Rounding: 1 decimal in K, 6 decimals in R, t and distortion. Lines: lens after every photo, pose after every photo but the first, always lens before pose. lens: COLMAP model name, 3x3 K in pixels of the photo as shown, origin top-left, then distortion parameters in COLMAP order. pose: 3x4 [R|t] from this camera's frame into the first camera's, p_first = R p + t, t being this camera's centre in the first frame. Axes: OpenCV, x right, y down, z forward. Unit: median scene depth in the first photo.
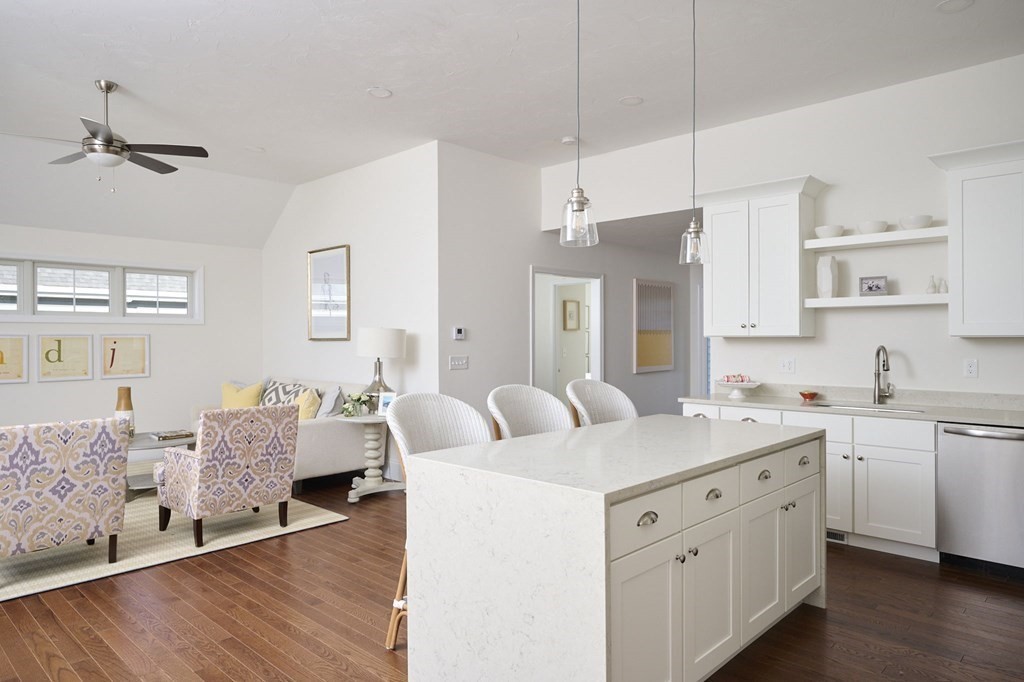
lens RADIAL K [[652.4, 0, 517.8], [0, 652.4, 338.8], [0, 0, 1]] dist [-0.005239, 0.001086]
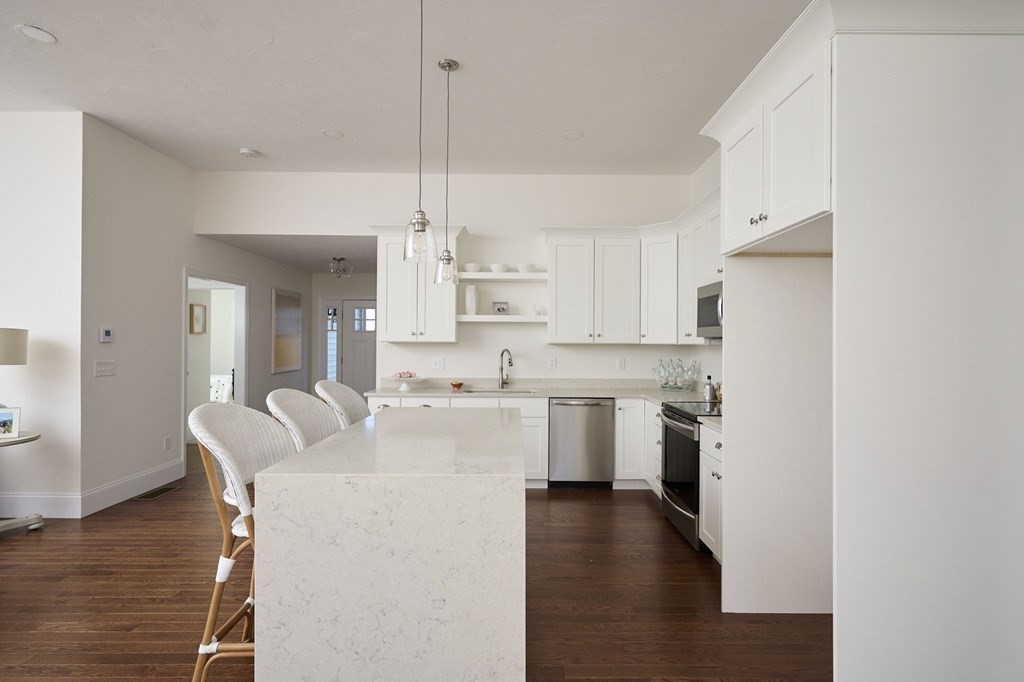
lens RADIAL K [[515.7, 0, 514.9], [0, 515.7, 344.1], [0, 0, 1]] dist [0.003717, 0.000479]
pose [[0.724914, 0.004635, 0.688823, -0.225840], [-0.007158, 0.999974, 0.000805, -0.001445], [-0.688802, -0.005514, 0.724929, 0.136541]]
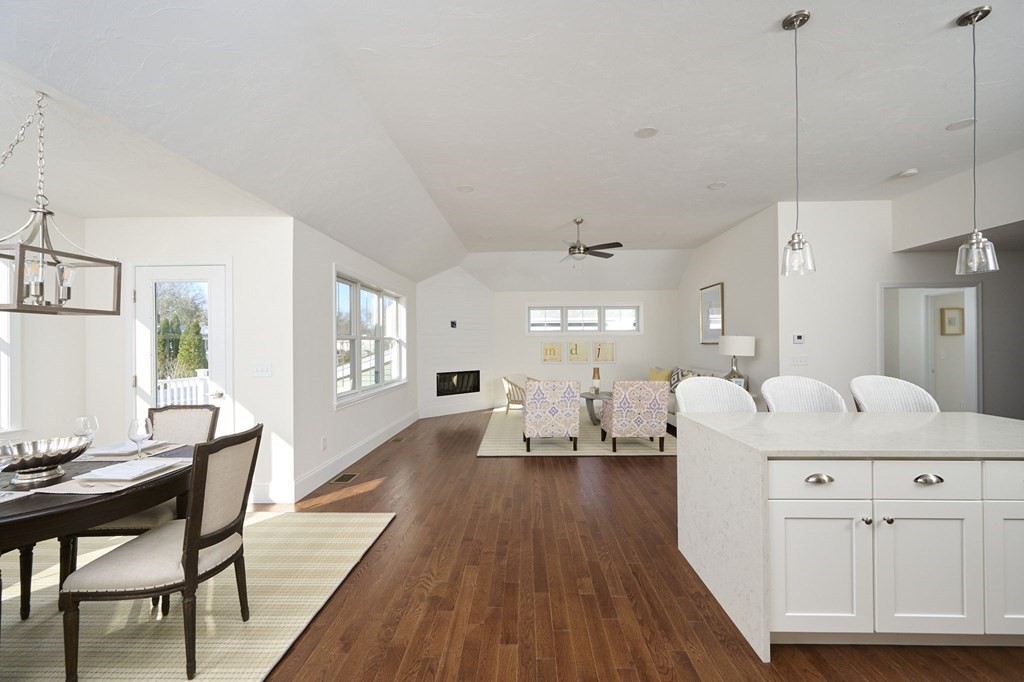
lens RADIAL K [[402.4, 0, 519.1], [0, 402.4, 343.4], [0, 0, 1]] dist [-0.000786, 0.000243]
pose [[0.672445, -0.000803, -0.740147, 0.181991], [0.001521, 0.999999, 0.000297, 0.000004], [0.740146, -0.001326, 0.672445, 0.000265]]
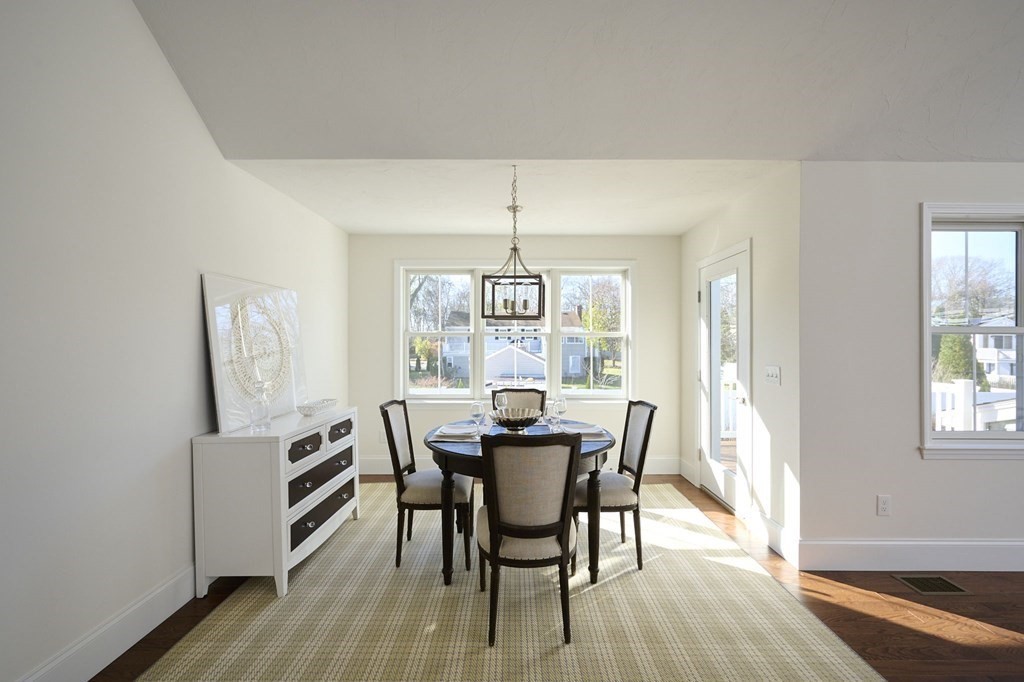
lens RADIAL K [[418.4, 0, 513.2], [0, 418.4, 341.0], [0, 0, 1]] dist [0.000821, -0.000185]
pose [[-0.723037, 0.000531, -0.690809, -0.010509], [-0.001547, 0.999996, 0.002387, -0.001073], [0.690807, 0.002794, -0.723033, 0.328636]]
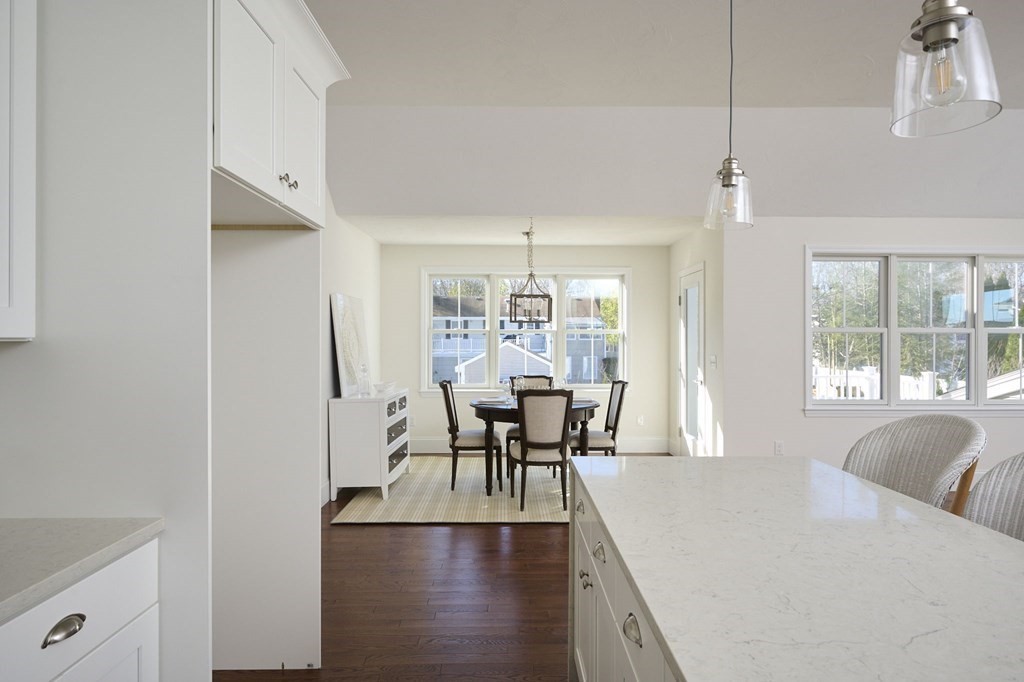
lens RADIAL K [[612.1, 0, 505.1], [0, 612.1, 333.9], [0, 0, 1]] dist [-0.018115, 0.000041]
pose [[-0.721879, -0.002374, -0.692015, 0.464843], [-0.001569, 0.999997, -0.001793, -0.004884], [0.692018, -0.000208, -0.721880, 0.751960]]
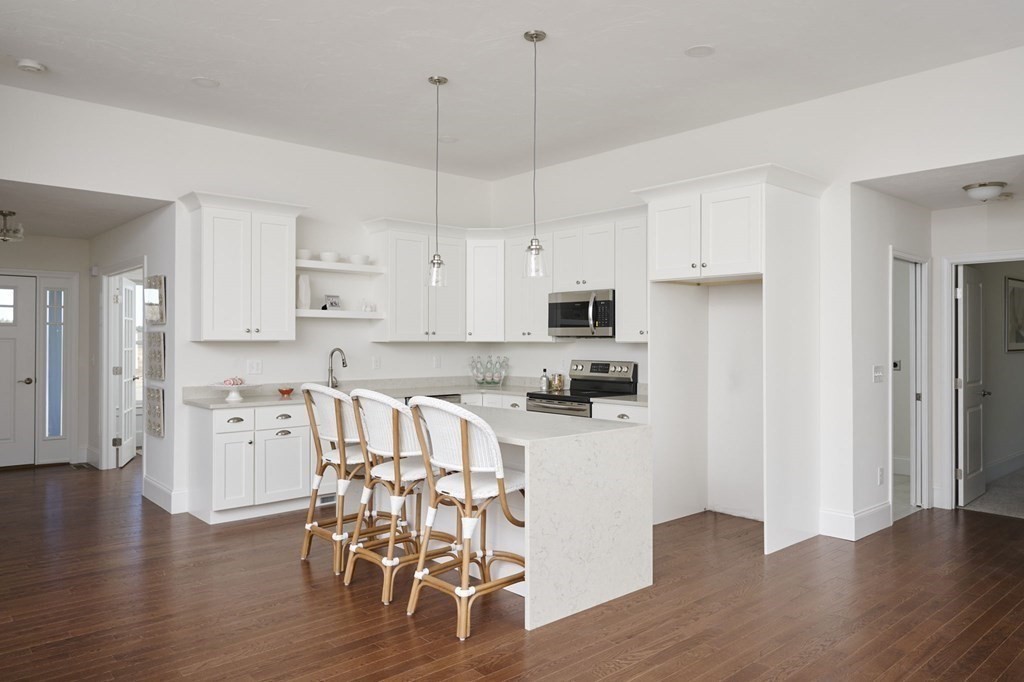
lens RADIAL K [[715.2, 0, 513.2], [0, 715.2, 339.9], [0, 0, 1]] dist [-0.000375, -0.001941]
pose [[0.079751, 0.004329, 0.996805, -0.837316], [-0.002031, 0.999989, -0.004180, -0.000580], [-0.996813, -0.001691, 0.079759, 0.520929]]
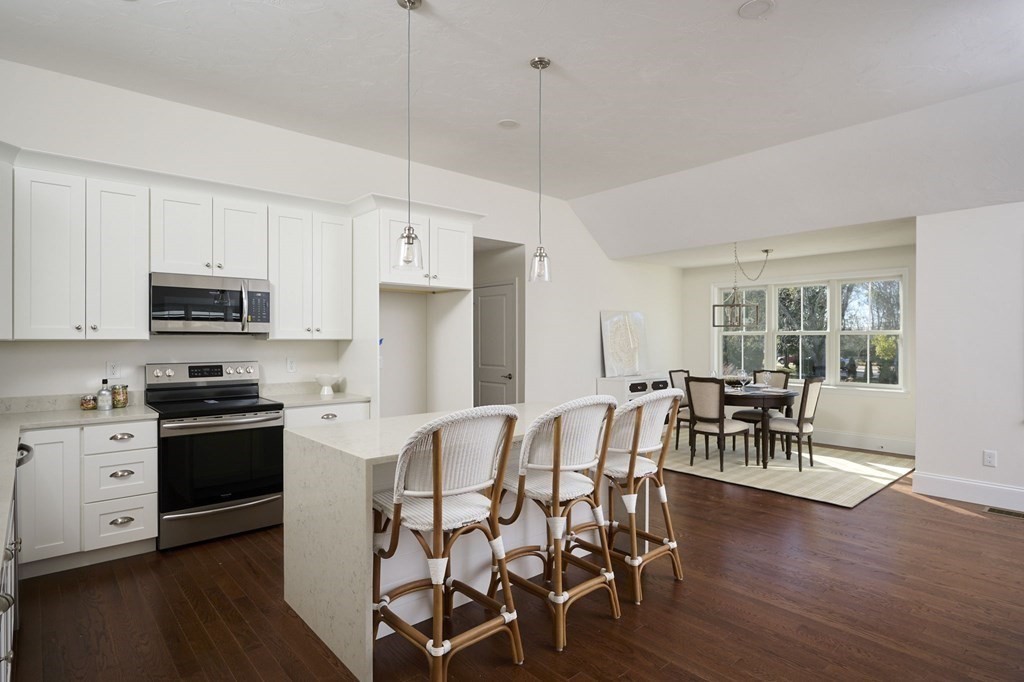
lens RADIAL K [[544.0, 0, 513.0], [0, 544.0, 344.4], [0, 0, 1]] dist [-0.005189, 0.000633]
pose [[-0.995586, 0.001525, 0.093839, 0.016923], [0.002862, 0.999896, 0.014111, -0.005896], [-0.093808, 0.014317, -0.995487, 1.300787]]
